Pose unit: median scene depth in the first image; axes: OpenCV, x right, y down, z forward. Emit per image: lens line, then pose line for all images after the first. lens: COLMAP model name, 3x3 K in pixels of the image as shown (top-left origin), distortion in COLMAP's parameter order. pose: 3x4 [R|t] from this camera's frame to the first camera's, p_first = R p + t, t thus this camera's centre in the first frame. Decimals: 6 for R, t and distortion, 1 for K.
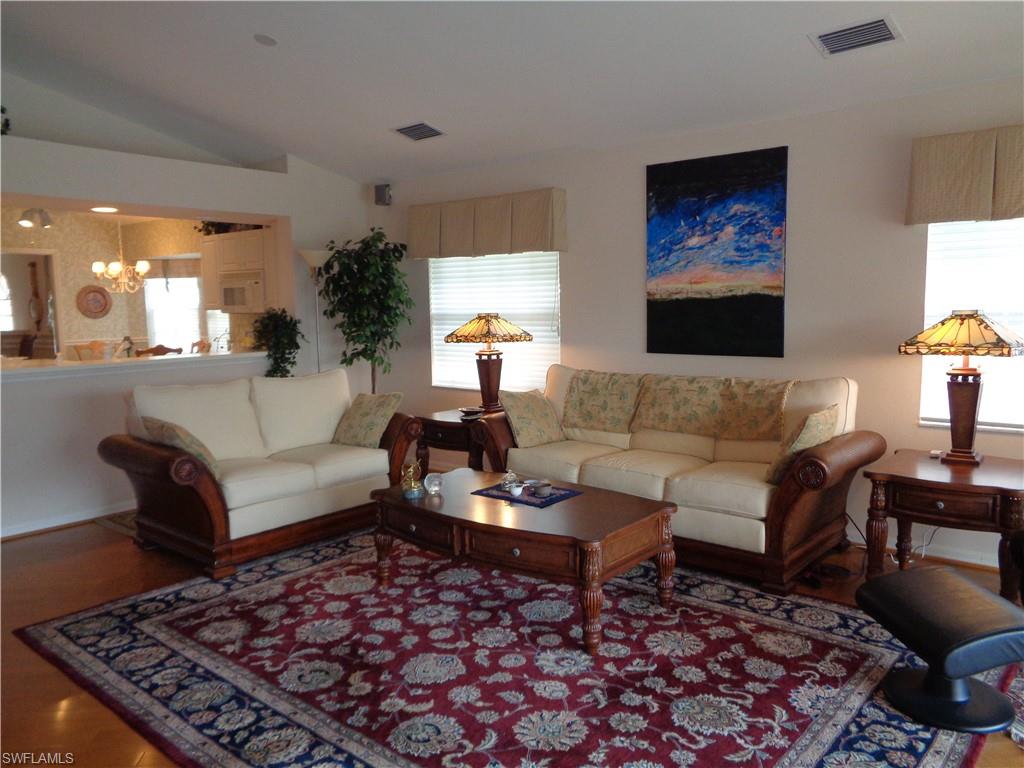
lens RADIAL K [[769.8, 0, 513.4], [0, 769.8, 384.3], [0, 0, 1]] dist [0.006795, 0.002189]
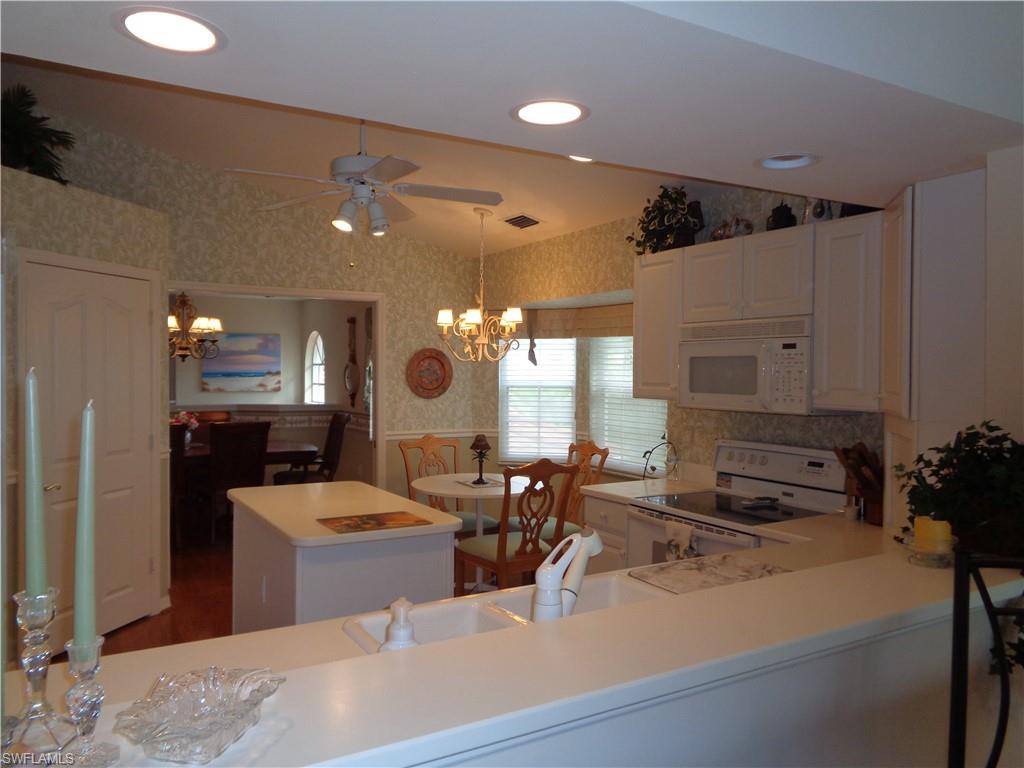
lens RADIAL K [[769.8, 0, 513.4], [0, 769.8, 384.3], [0, 0, 1]] dist [0.006795, 0.002189]
pose [[0.940052, 0.028163, -0.339865, -0.257491], [-0.057121, 0.995508, -0.075501, -0.053009], [0.336212, 0.090389, 0.937439, 0.419422]]
